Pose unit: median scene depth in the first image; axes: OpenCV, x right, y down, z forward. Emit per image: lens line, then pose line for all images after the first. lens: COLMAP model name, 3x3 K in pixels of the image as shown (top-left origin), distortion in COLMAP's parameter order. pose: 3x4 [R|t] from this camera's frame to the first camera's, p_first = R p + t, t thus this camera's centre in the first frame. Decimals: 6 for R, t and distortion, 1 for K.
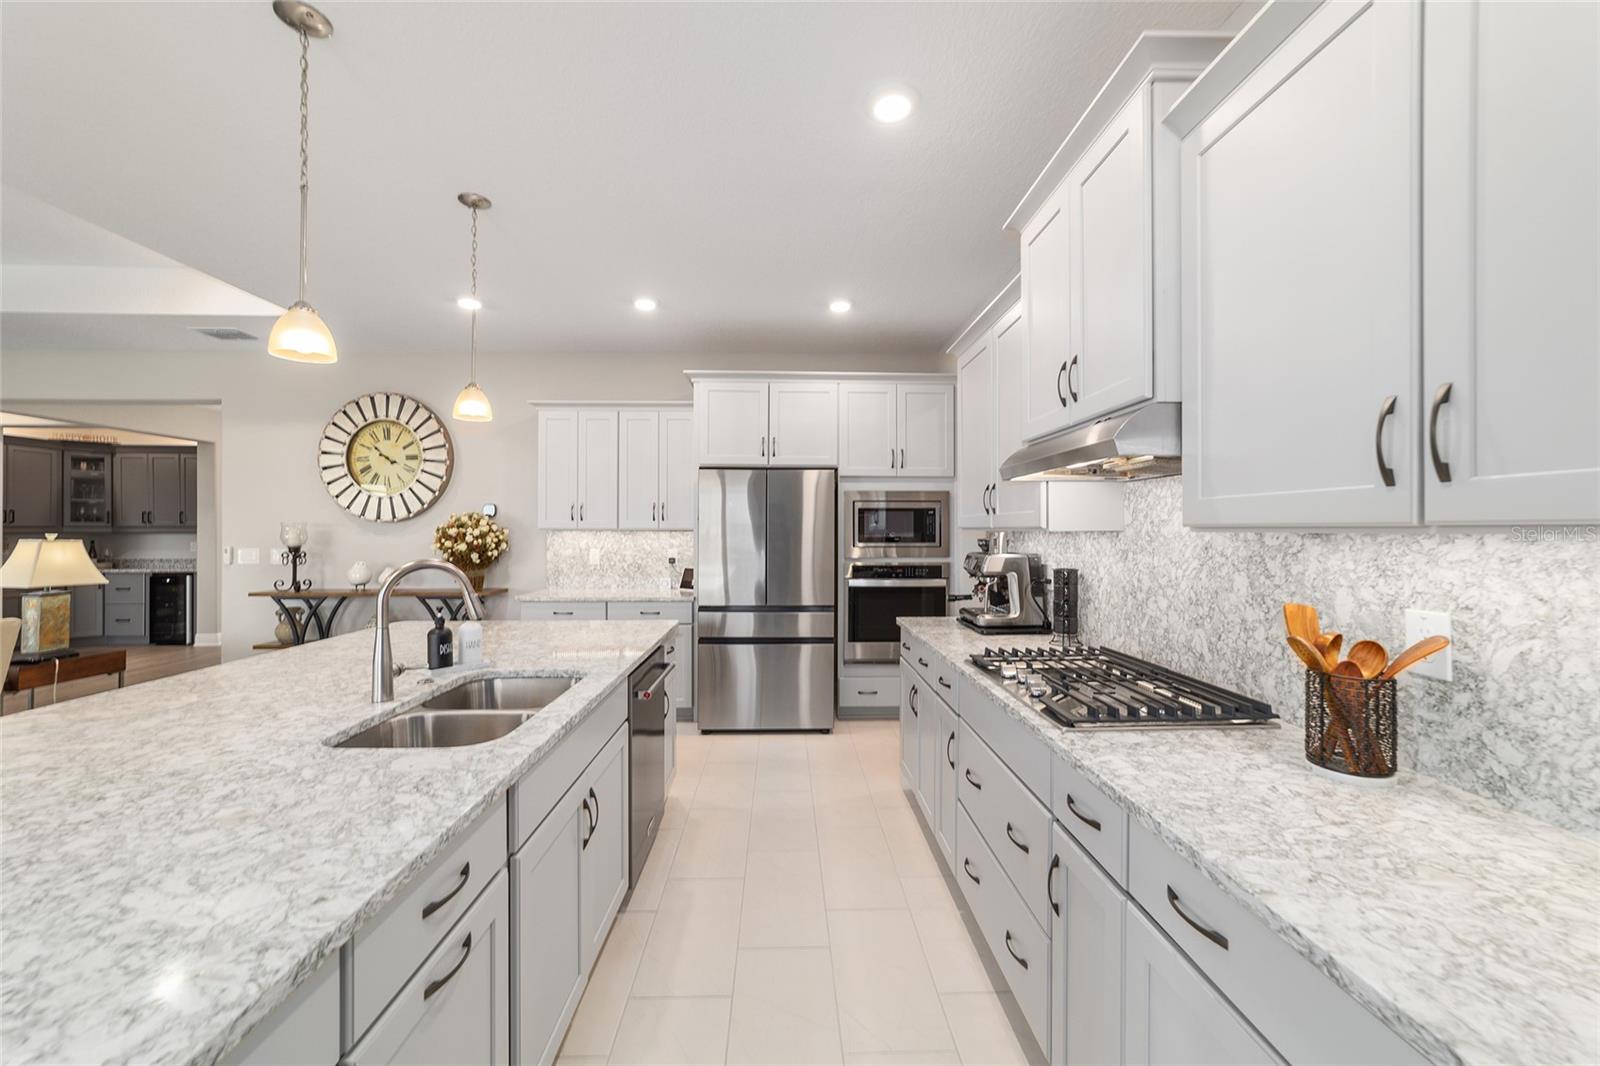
lens RADIAL K [[613.9, 0, 796.3], [0, 613.9, 526.9], [0, 0, 1]] dist [-0.019943, 0.009223]
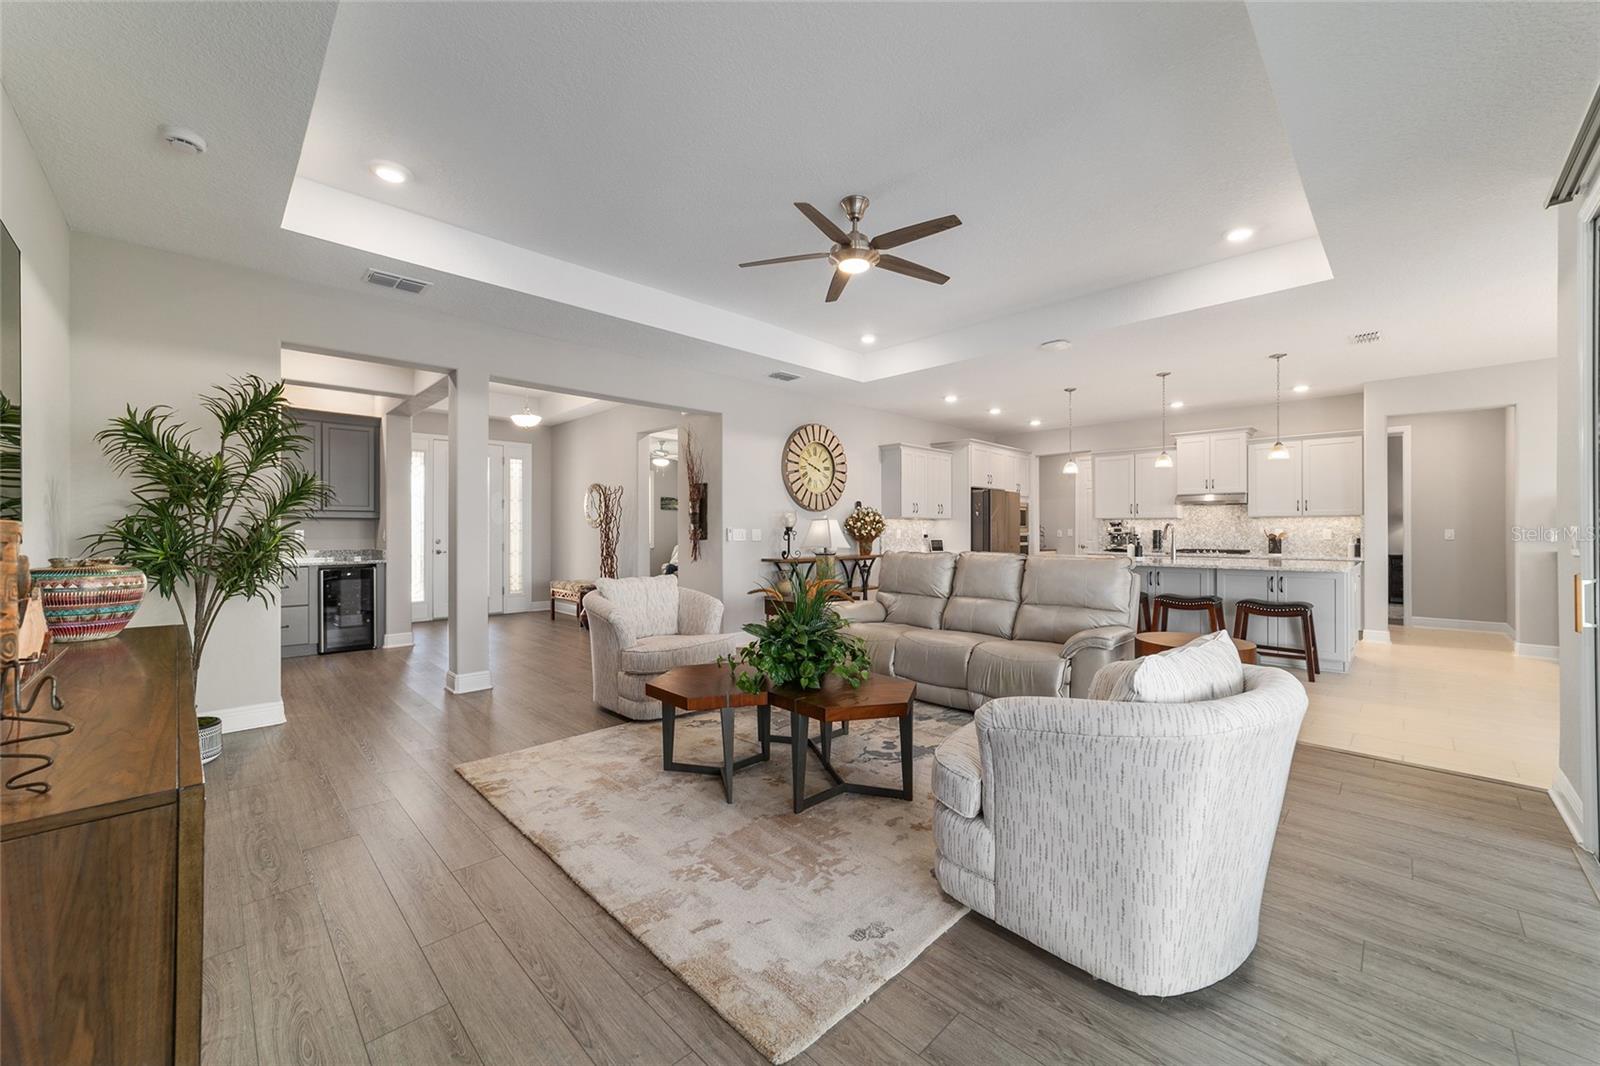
lens RADIAL K [[613.9, 0, 796.3], [0, 613.9, 526.9], [0, 0, 1]] dist [-0.019943, 0.009223]
pose [[0.729963, 0.003086, 0.683480, -1.920510], [-0.003251, 0.999994, -0.001043, 0.035750], [-0.683479, -0.001460, 0.729968, -0.061824]]
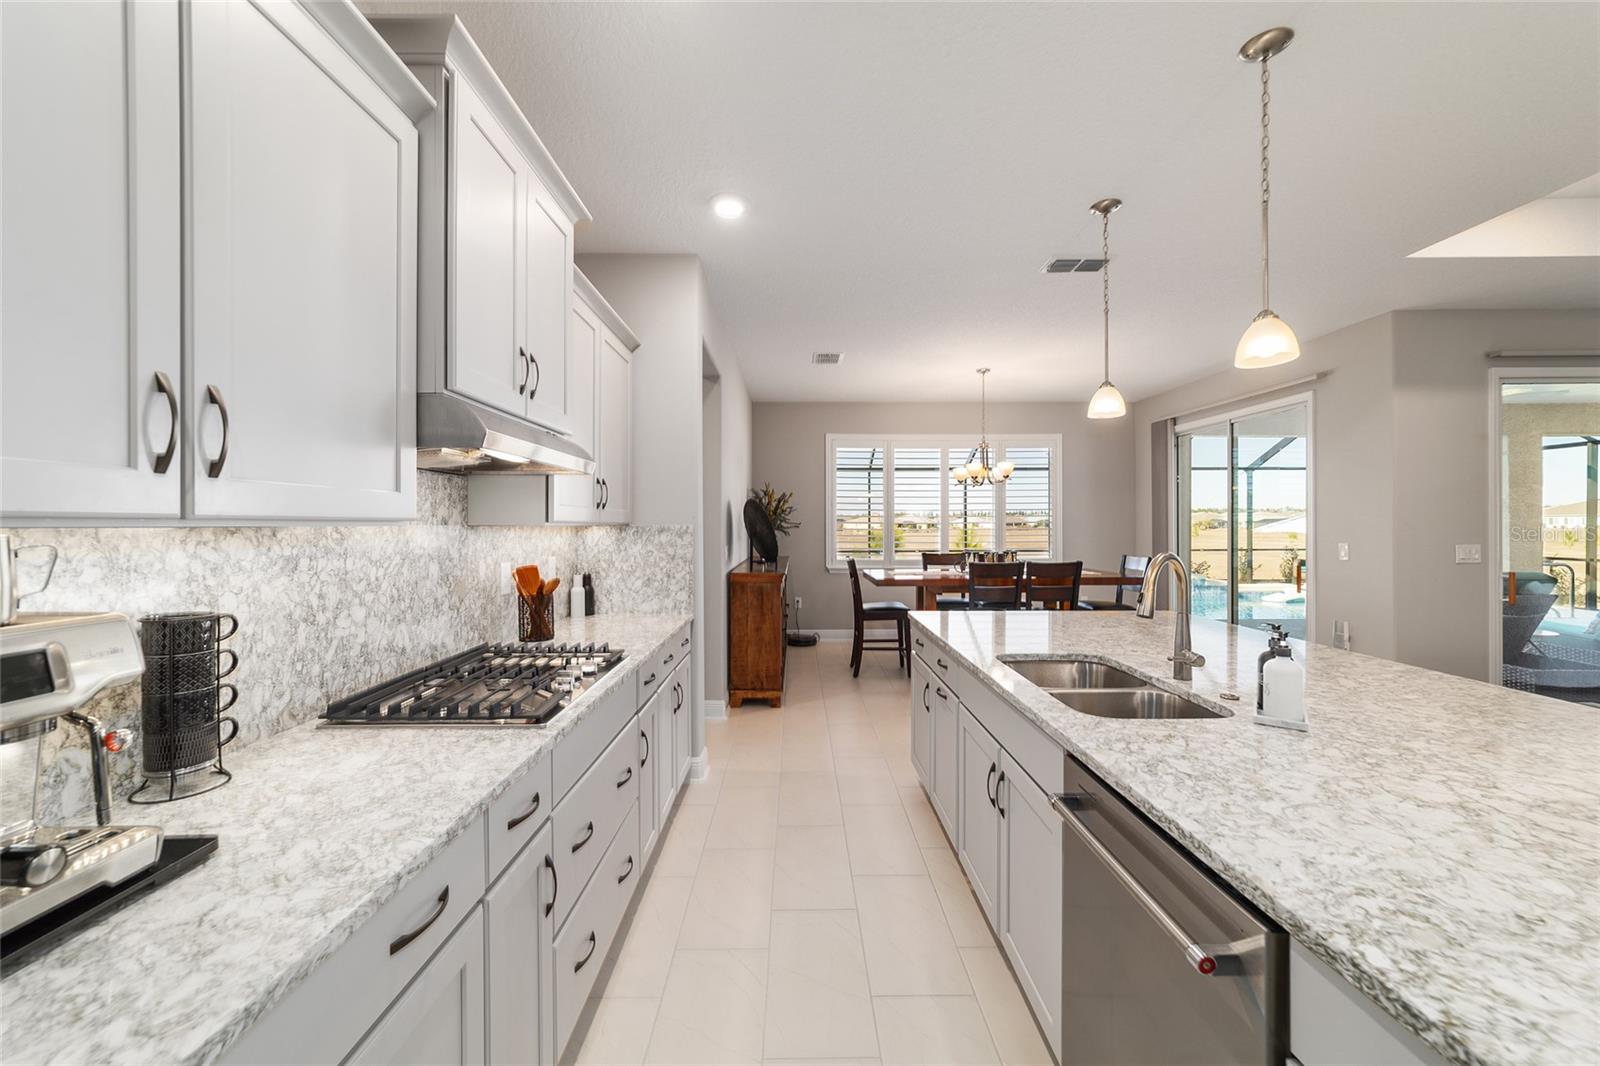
lens RADIAL K [[613.9, 0, 796.3], [0, 613.9, 526.9], [0, 0, 1]] dist [-0.019943, 0.009223]
pose [[-0.999761, 0.001375, 0.021816, -0.002762], [0.001358, 0.999999, -0.000774, 0.004127], [-0.021817, -0.000744, -0.999762, 0.818760]]
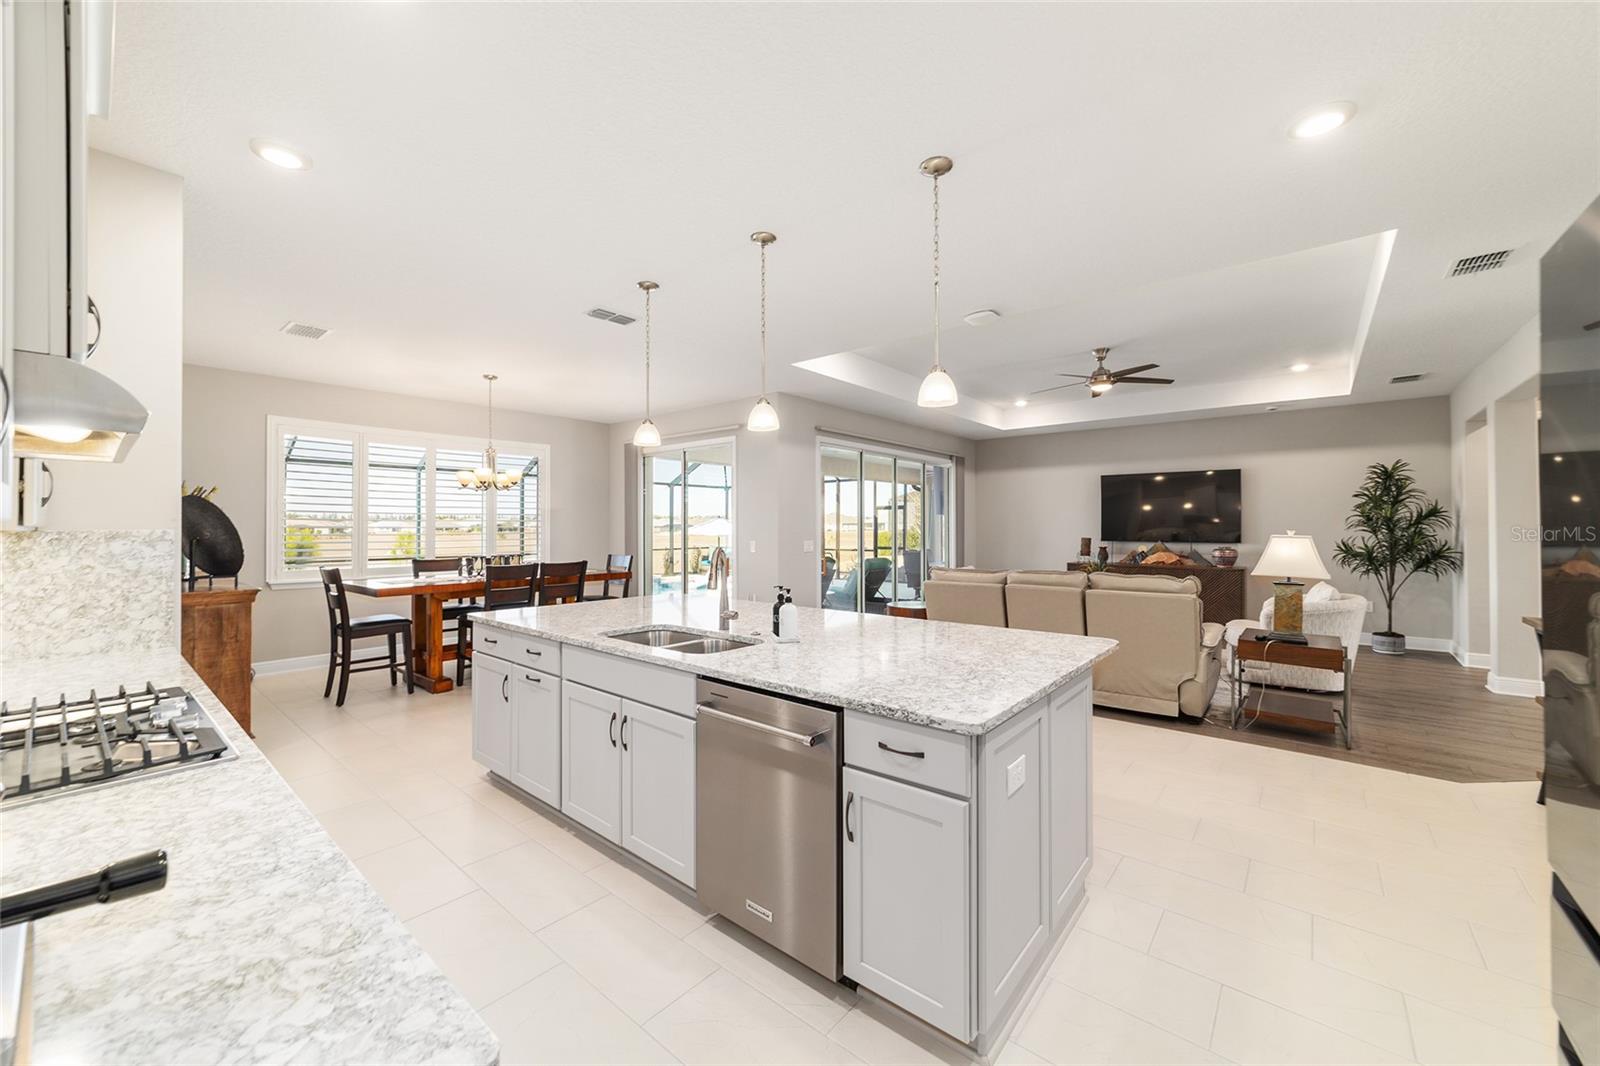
lens RADIAL K [[613.9, 0, 796.3], [0, 613.9, 526.9], [0, 0, 1]] dist [-0.019943, 0.009223]
pose [[-0.666754, 0.000266, -0.745278, 0.173047], [0.005538, 0.999974, -0.004597, 0.004634], [0.745257, -0.007193, -0.666738, 0.881818]]
